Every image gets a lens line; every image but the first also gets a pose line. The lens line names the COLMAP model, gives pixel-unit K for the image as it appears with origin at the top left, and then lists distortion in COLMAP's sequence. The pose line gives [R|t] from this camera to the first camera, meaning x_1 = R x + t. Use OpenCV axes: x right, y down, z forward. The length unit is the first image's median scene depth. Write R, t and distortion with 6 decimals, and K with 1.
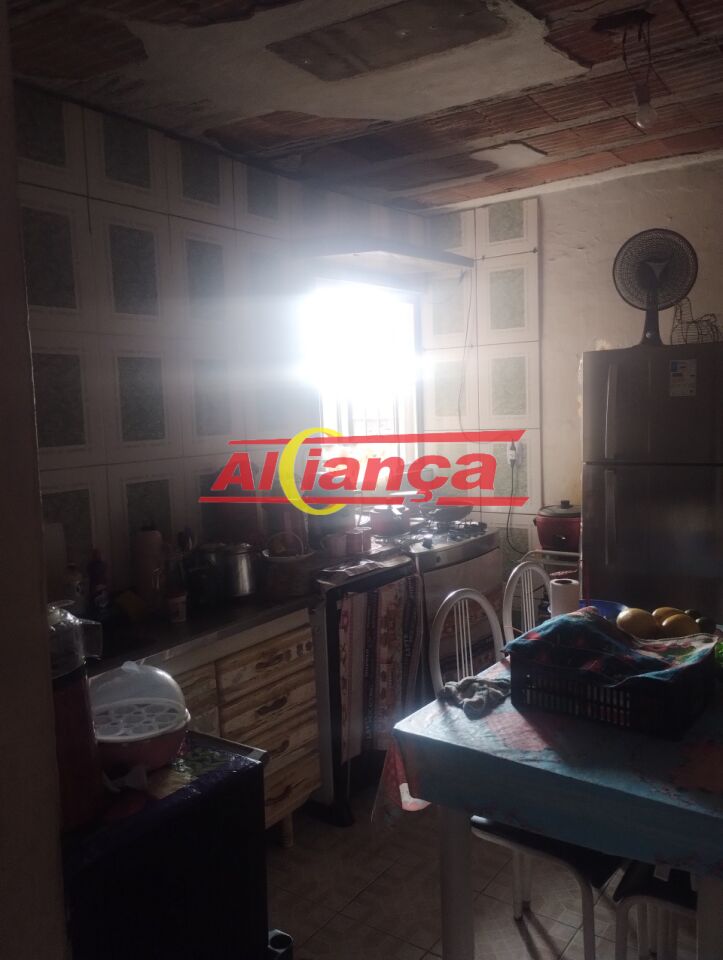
lens RADIAL K [[798.6, 0, 356.6], [0, 798.6, 475.7], [0, 0, 1]] dist [0.063119, -0.084659]
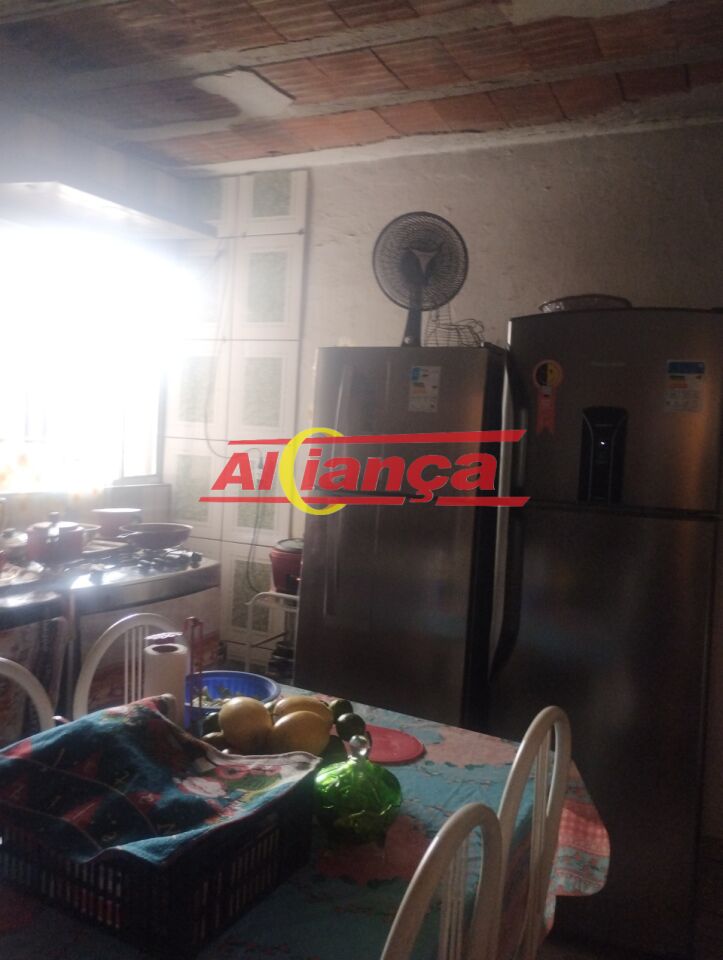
lens RADIAL K [[798.6, 0, 356.6], [0, 798.6, 475.7], [0, 0, 1]] dist [0.063119, -0.084659]
pose [[0.983608, 0.083518, 0.159812, 0.191877], [-0.077879, 0.996110, -0.041237, 0.002253], [-0.162634, 0.028115, 0.986286, 0.201420]]
